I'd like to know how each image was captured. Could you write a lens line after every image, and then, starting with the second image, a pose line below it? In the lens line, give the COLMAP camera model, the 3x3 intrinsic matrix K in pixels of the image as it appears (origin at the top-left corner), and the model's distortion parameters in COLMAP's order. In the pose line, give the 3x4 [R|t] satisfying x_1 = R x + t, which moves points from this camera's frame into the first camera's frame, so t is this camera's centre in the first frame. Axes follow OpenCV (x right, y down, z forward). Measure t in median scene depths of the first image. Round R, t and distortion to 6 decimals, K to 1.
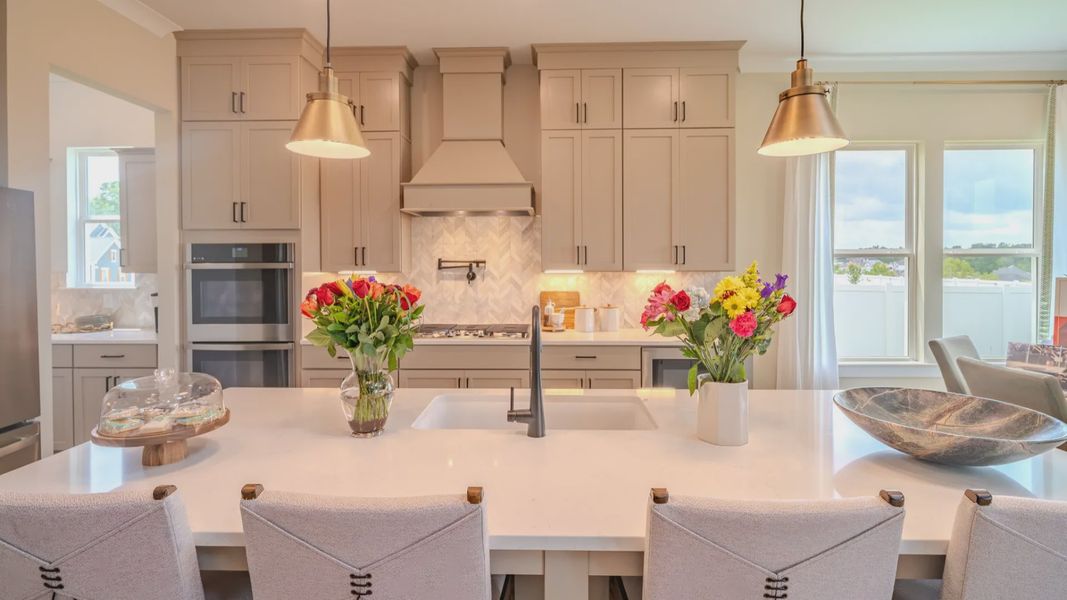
lens RADIAL K [[492.9, 0, 537.4], [0, 492.9, 268.8], [0, 0, 1]] dist [-0.001371, -0.000437]
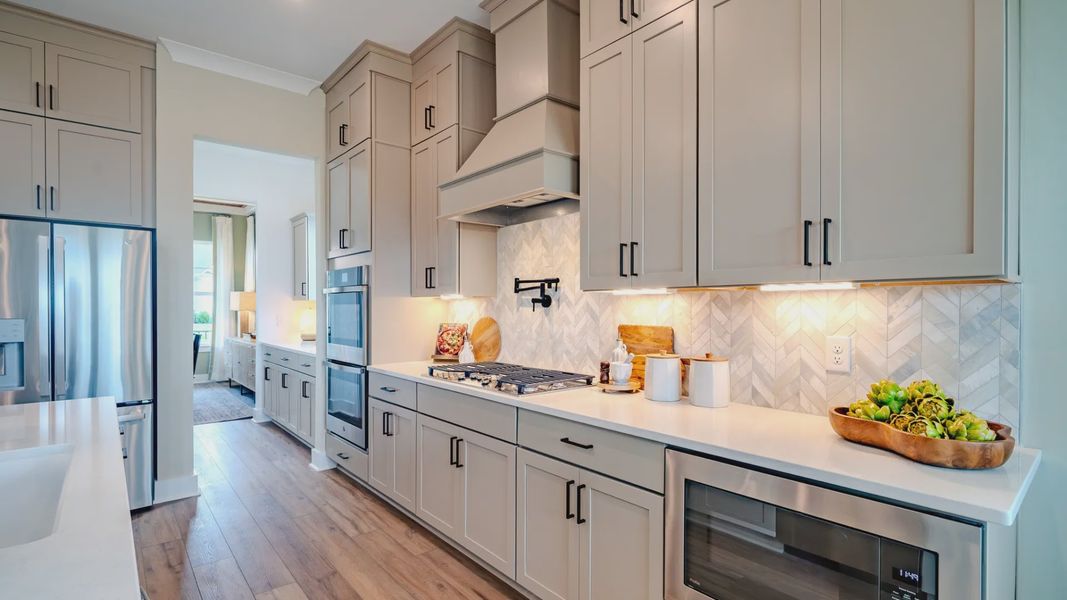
lens RADIAL K [[501.9, 0, 537.6], [0, 501.9, 309.7], [0, 0, 1]] dist [0.001401, 0.000141]
pose [[0.674089, 0.007789, -0.738609, 0.402580], [-0.008212, 0.999962, 0.003050, 0.025492], [0.738605, 0.004009, 0.674127, 0.501540]]
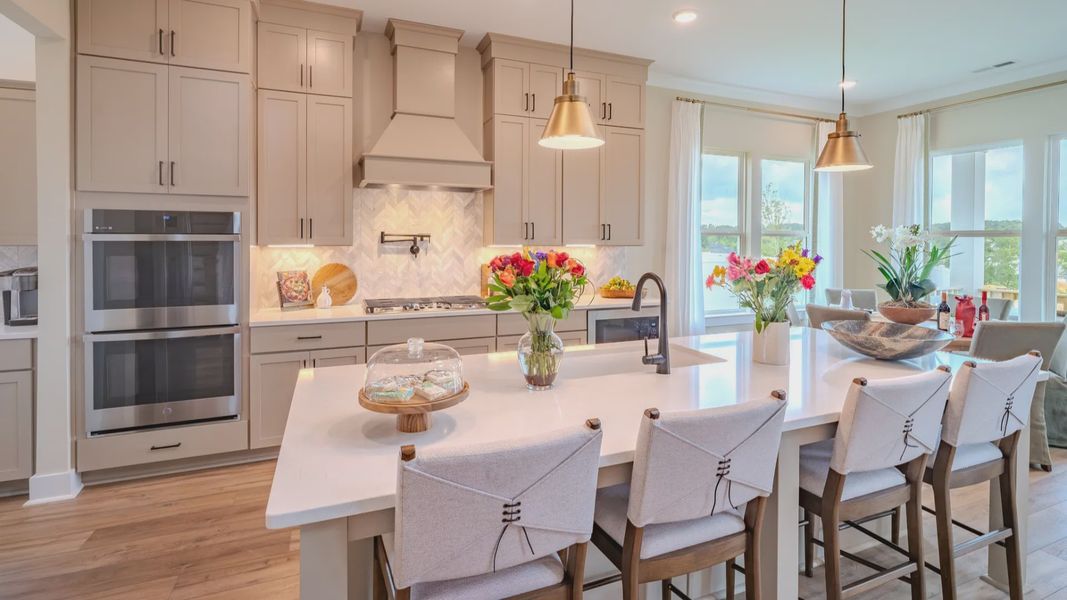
lens RADIAL K [[490.8, 0, 537.9], [0, 490.8, 244.8], [0, 0, 1]] dist [-0.000674, -0.000279]
pose [[0.914812, 0.004291, 0.403858, -0.310989], [-0.006215, 0.999975, 0.003453, -0.000537], [-0.403833, -0.005669, 0.914815, -0.016136]]
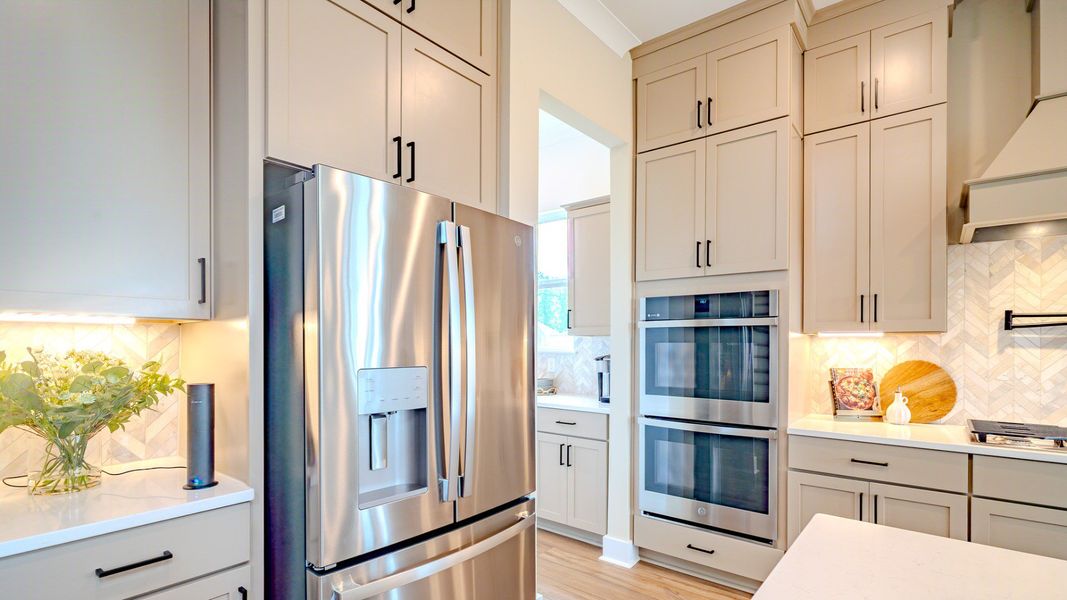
lens RADIAL K [[503.8, 0, 538.9], [0, 503.8, 344.9], [0, 0, 1]] dist [-0.003522, -0.000077]
pose [[0.793469, 0.008851, -0.608547, -0.279260], [-0.012249, 0.999924, -0.001428, 0.027690], [0.608488, 0.008587, 0.793517, 0.182752]]
